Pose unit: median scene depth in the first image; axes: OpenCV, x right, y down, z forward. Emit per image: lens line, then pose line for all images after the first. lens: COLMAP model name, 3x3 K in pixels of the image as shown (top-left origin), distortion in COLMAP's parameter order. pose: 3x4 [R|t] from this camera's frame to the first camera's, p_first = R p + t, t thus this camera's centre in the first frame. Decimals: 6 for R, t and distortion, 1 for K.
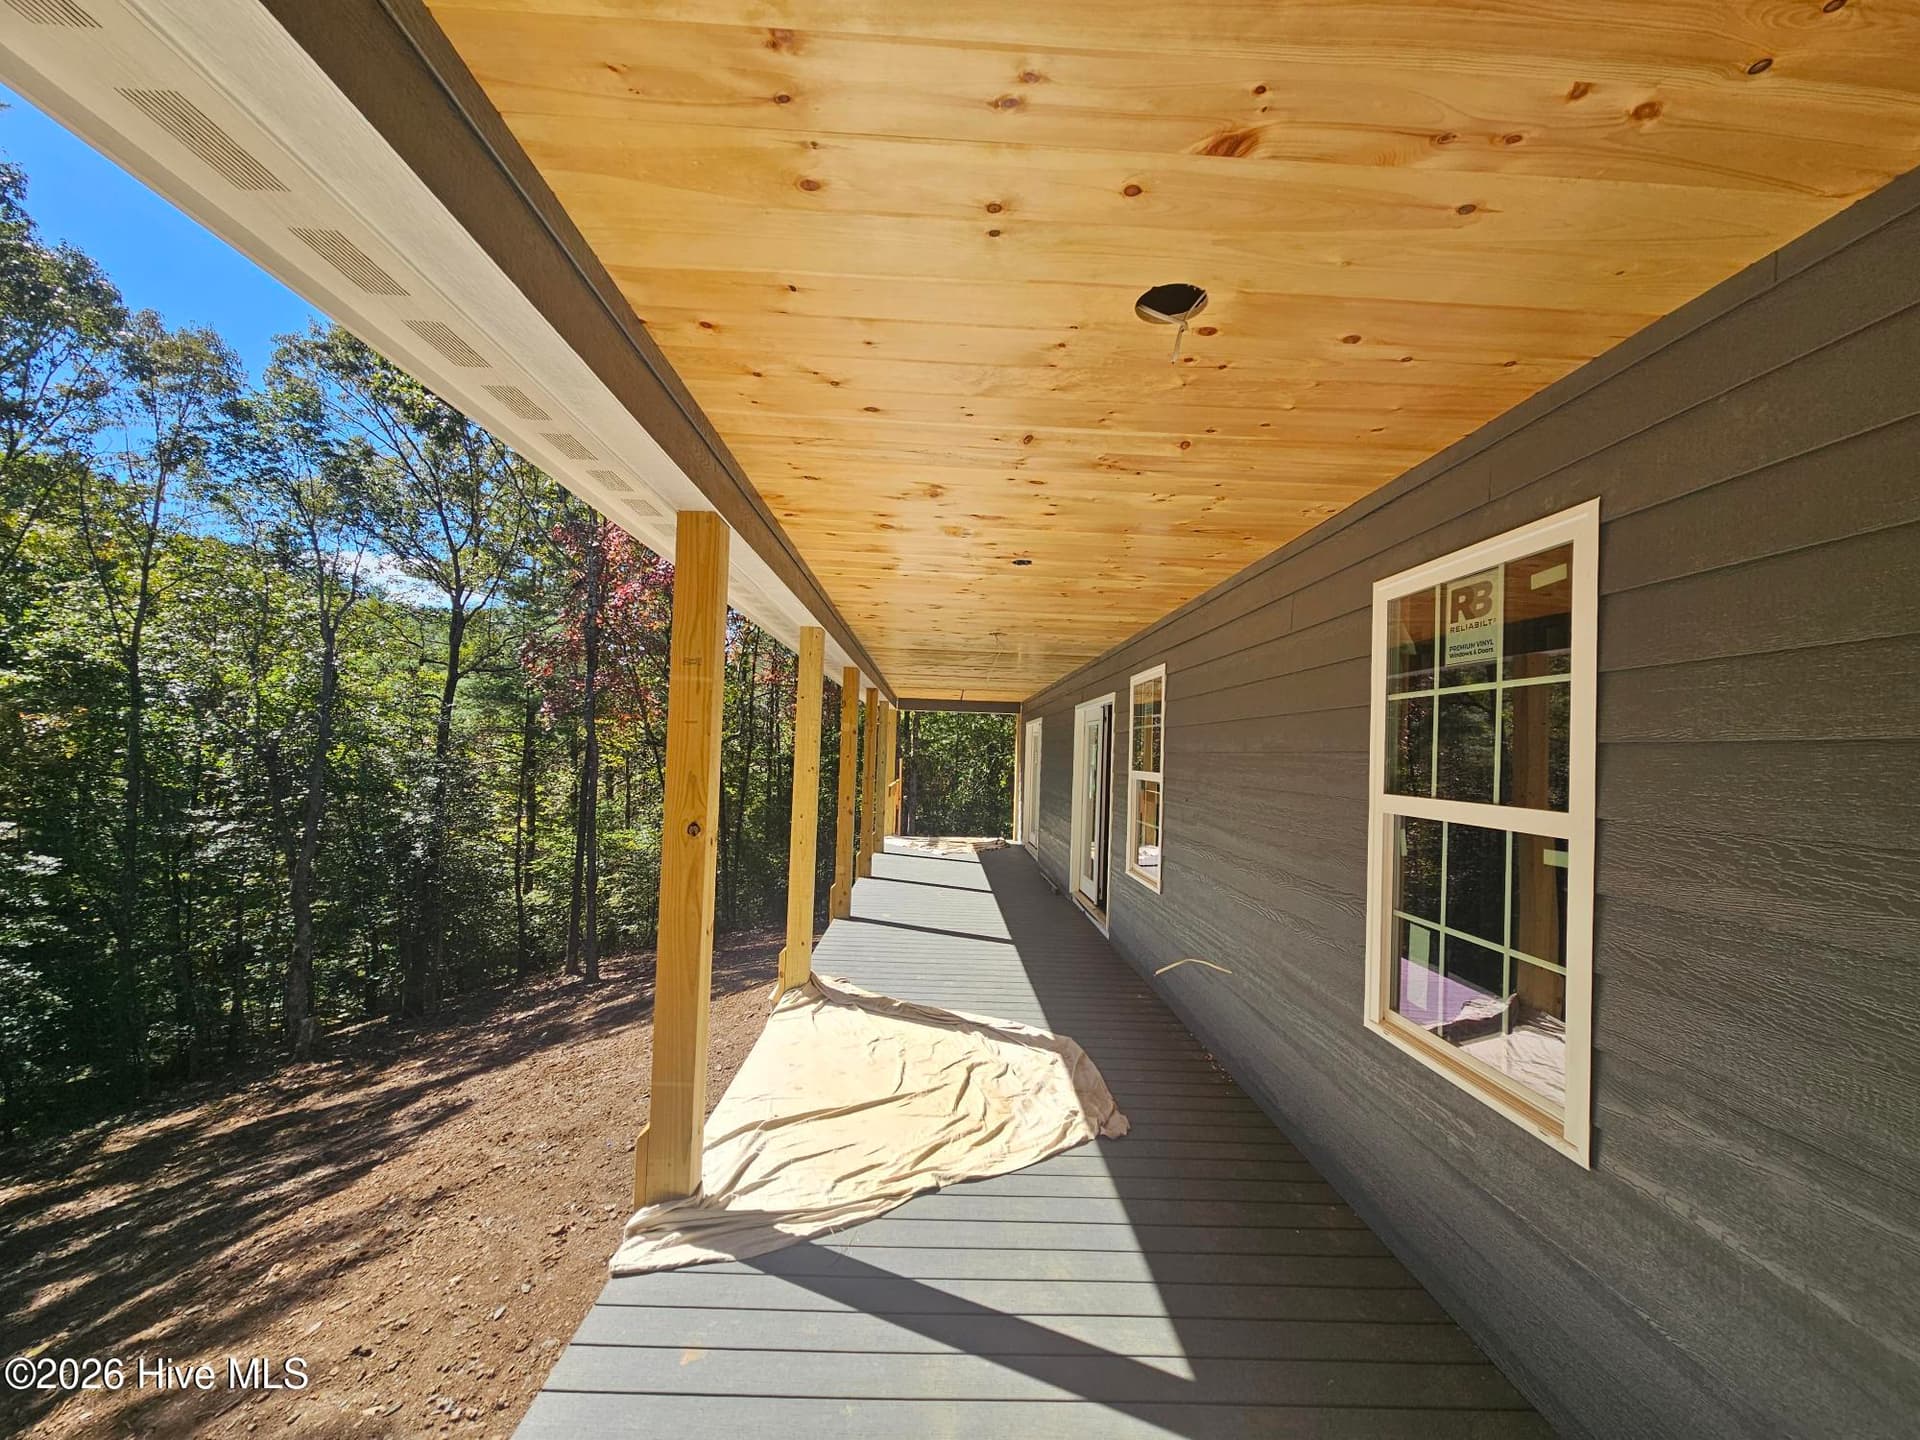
lens RADIAL K [[793.8, 0, 960.3], [0, 793.8, 729.7], [0, 0, 1]] dist [0.000842, 0.000461]
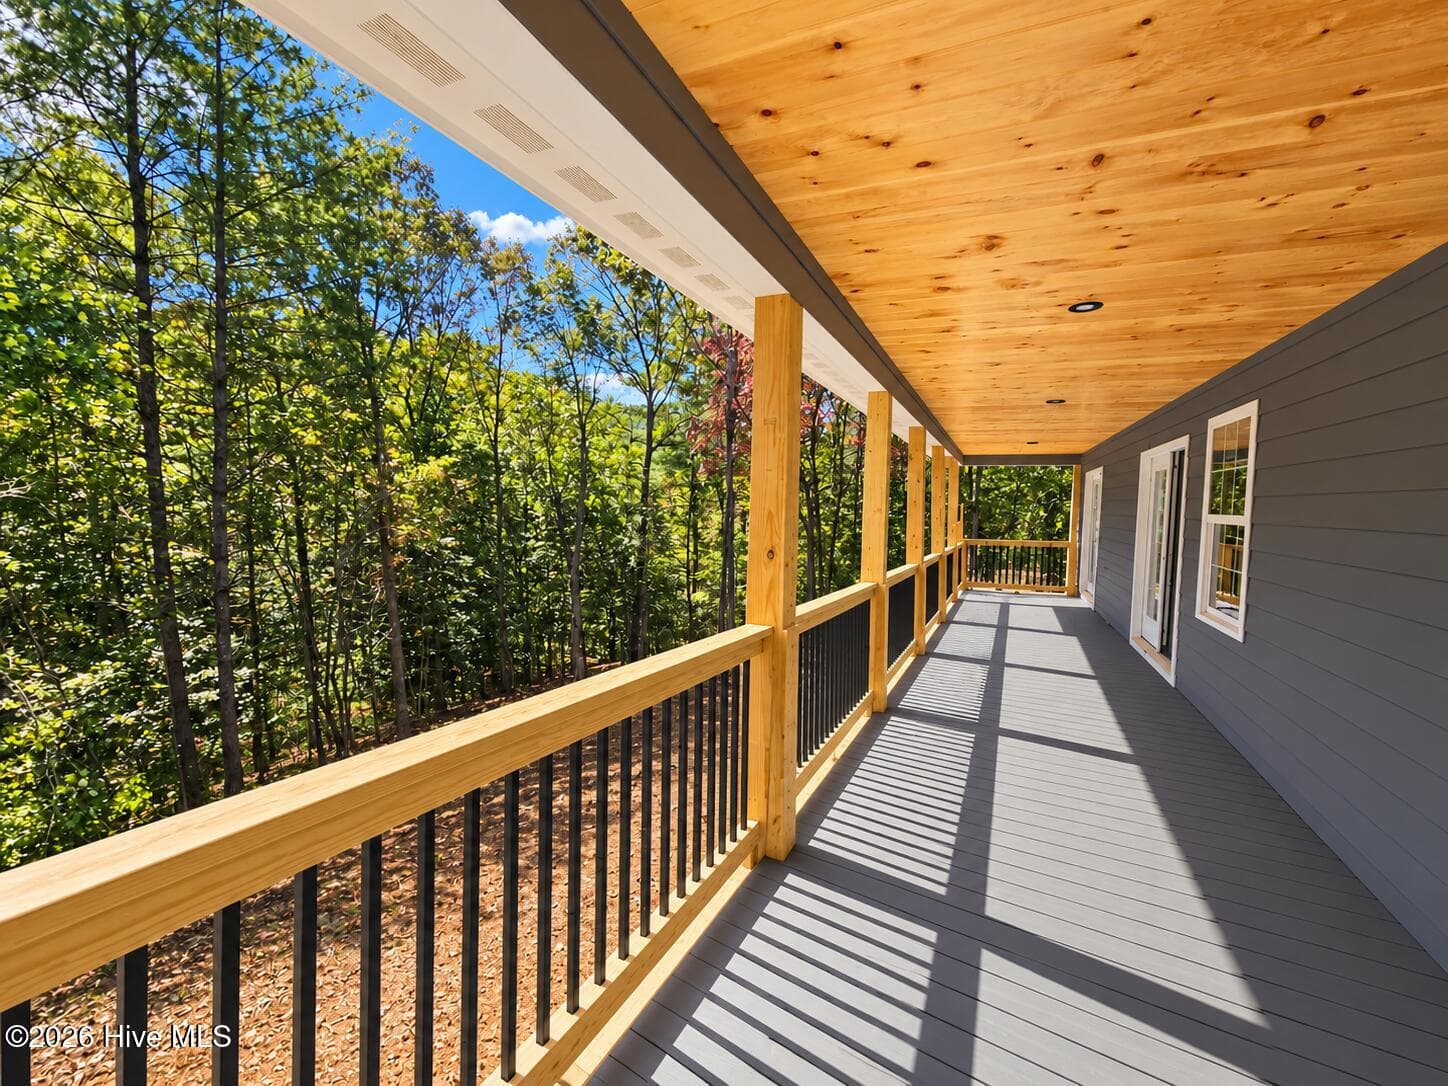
lens RADIAL K [[590.3, 0, 723.2], [0, 590.3, 550.2], [0, 0, 1]] dist [0.002398, -0.004319]
pose [[0.892462, 0.035155, -0.449750, 0.006463], [0.015070, 0.994079, 0.107607, 0.004879], [0.450870, -0.102812, 0.886648, 0.042474]]
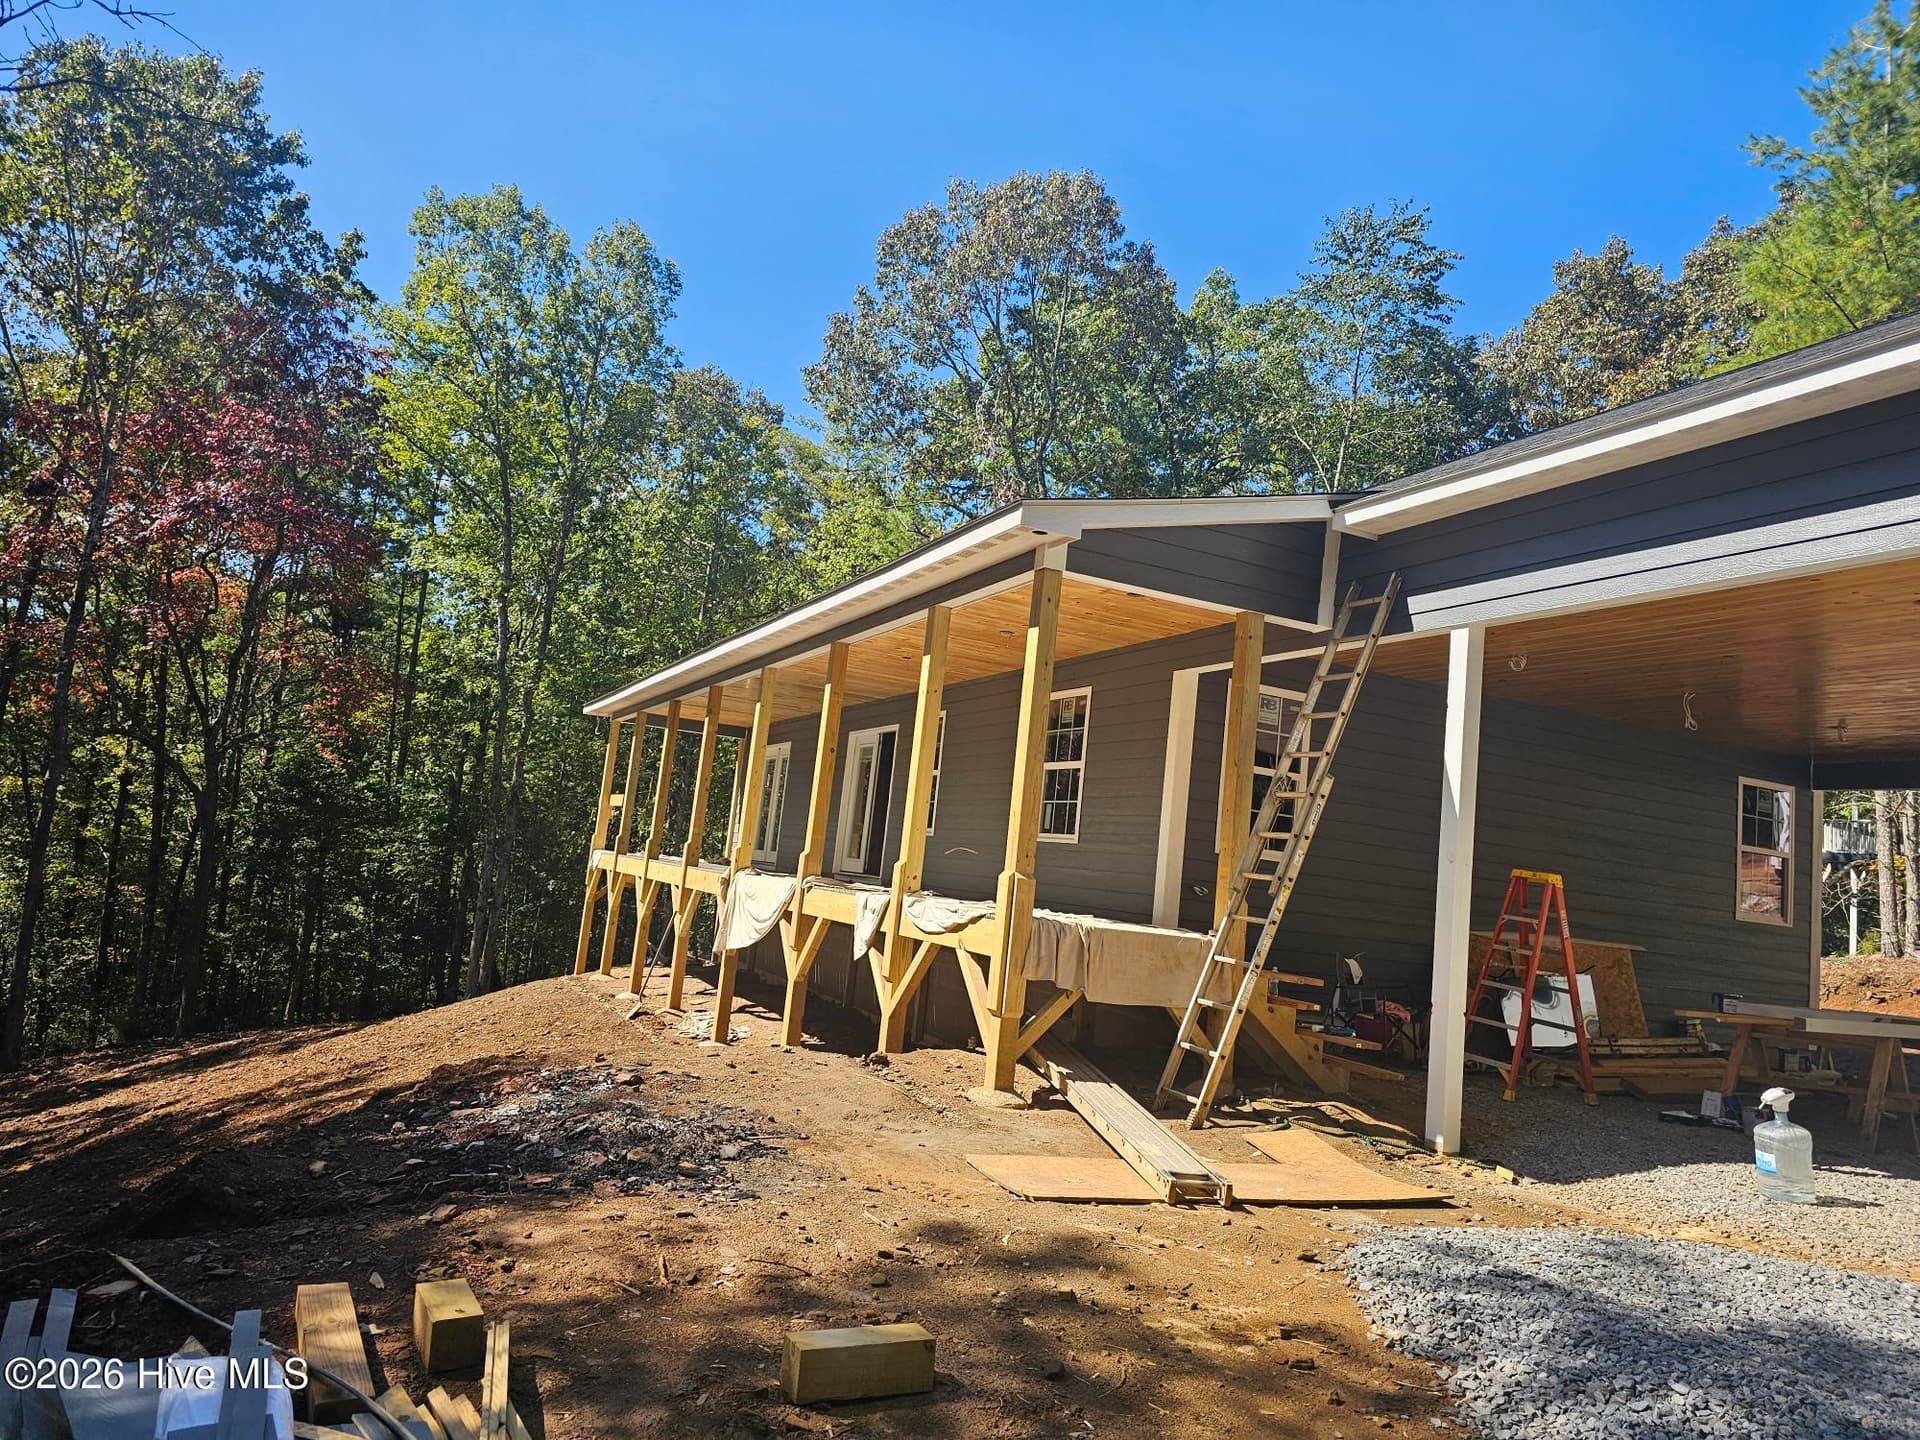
lens RADIAL K [[1299.6, 0, 960.1], [0, 1299.6, 708.3], [0, 0, 1]] dist [0.053550, -0.068297]
pose [[0.916165, 0.110693, 0.385213, -0.591980], [-0.085107, 0.992917, -0.082906, 0.109061], [-0.391662, 0.043172, 0.919096, -1.209011]]
